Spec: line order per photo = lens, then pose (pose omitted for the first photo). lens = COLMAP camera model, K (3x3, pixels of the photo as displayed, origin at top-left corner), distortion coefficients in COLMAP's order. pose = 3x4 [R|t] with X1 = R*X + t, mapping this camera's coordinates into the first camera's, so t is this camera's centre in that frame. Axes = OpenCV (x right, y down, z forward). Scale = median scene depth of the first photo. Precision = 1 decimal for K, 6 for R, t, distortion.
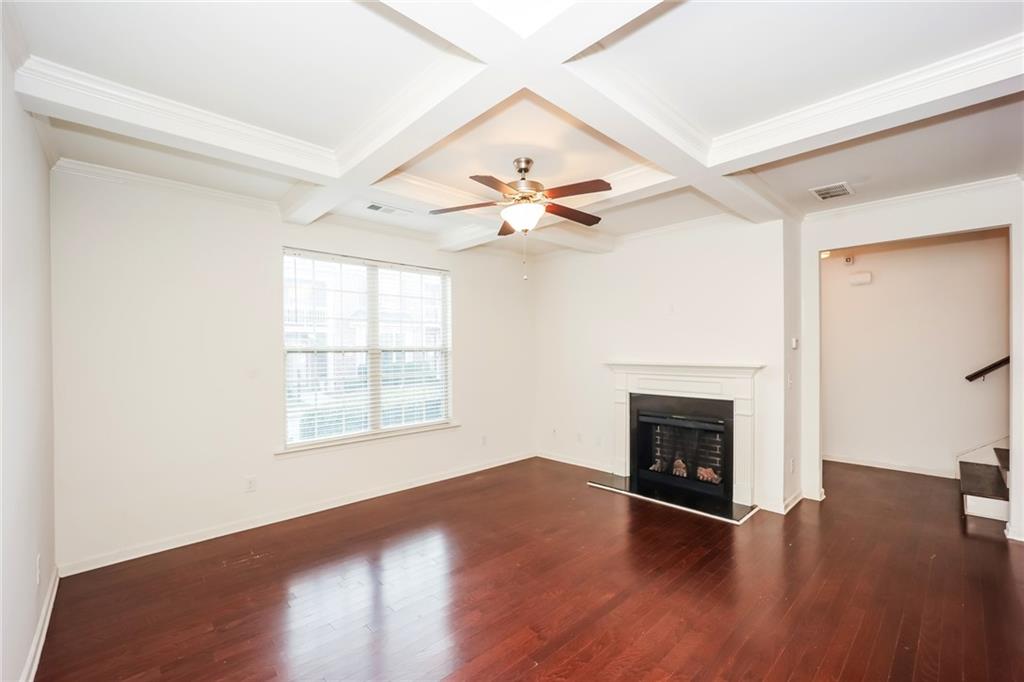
lens RADIAL K [[421.2, 0, 508.1], [0, 421.2, 356.2], [0, 0, 1]] dist [-0.019311, 0.000591]
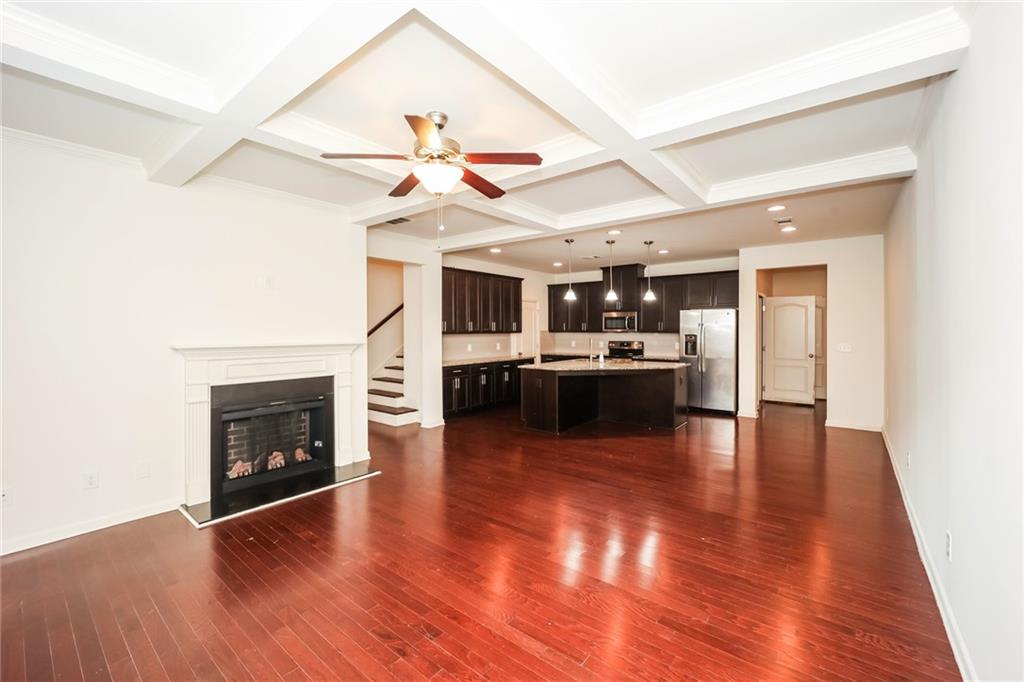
lens RADIAL K [[421.8, 0, 512.0], [0, 421.8, 341.0], [0, 0, 1]] dist [-0.001772, -0.000161]
pose [[-0.139838, -0.017798, 0.990014, -0.553747], [0.016453, 0.999659, 0.020295, 0.000931], [-0.990038, 0.019127, -0.139497, 0.611993]]
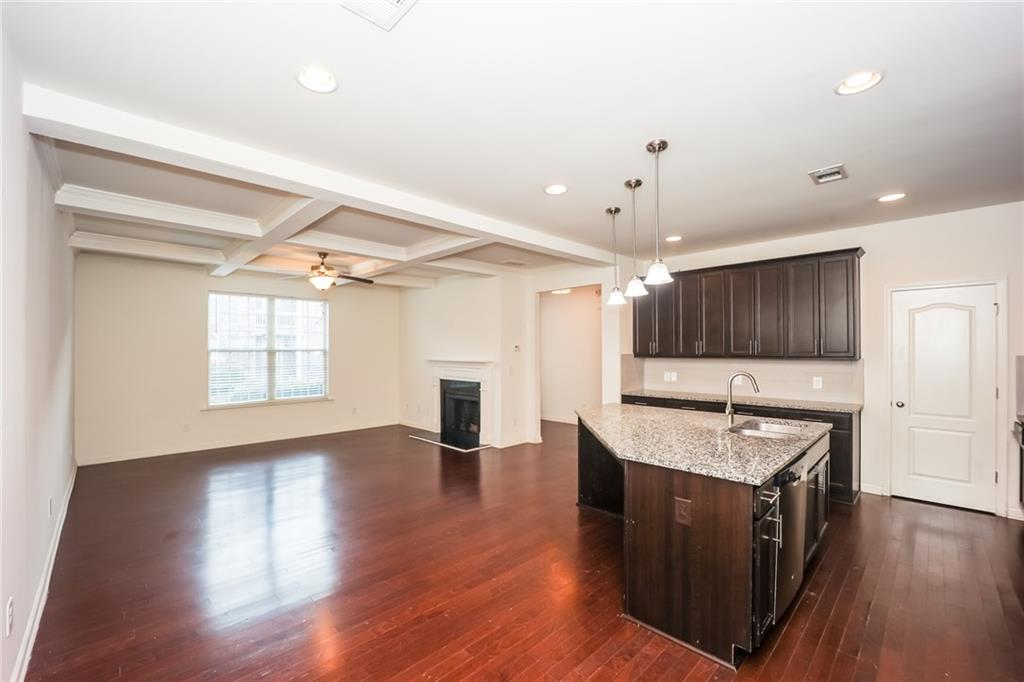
lens RADIAL K [[418.3, 0, 514.0], [0, 418.3, 351.7], [0, 0, 1]] dist [-0.021843, -0.000304]
pose [[0.999784, 0.006842, 0.019616, 0.566686], [-0.006625, 0.999916, -0.011143, 0.002256], [-0.019691, 0.011011, 0.999745, -0.593841]]
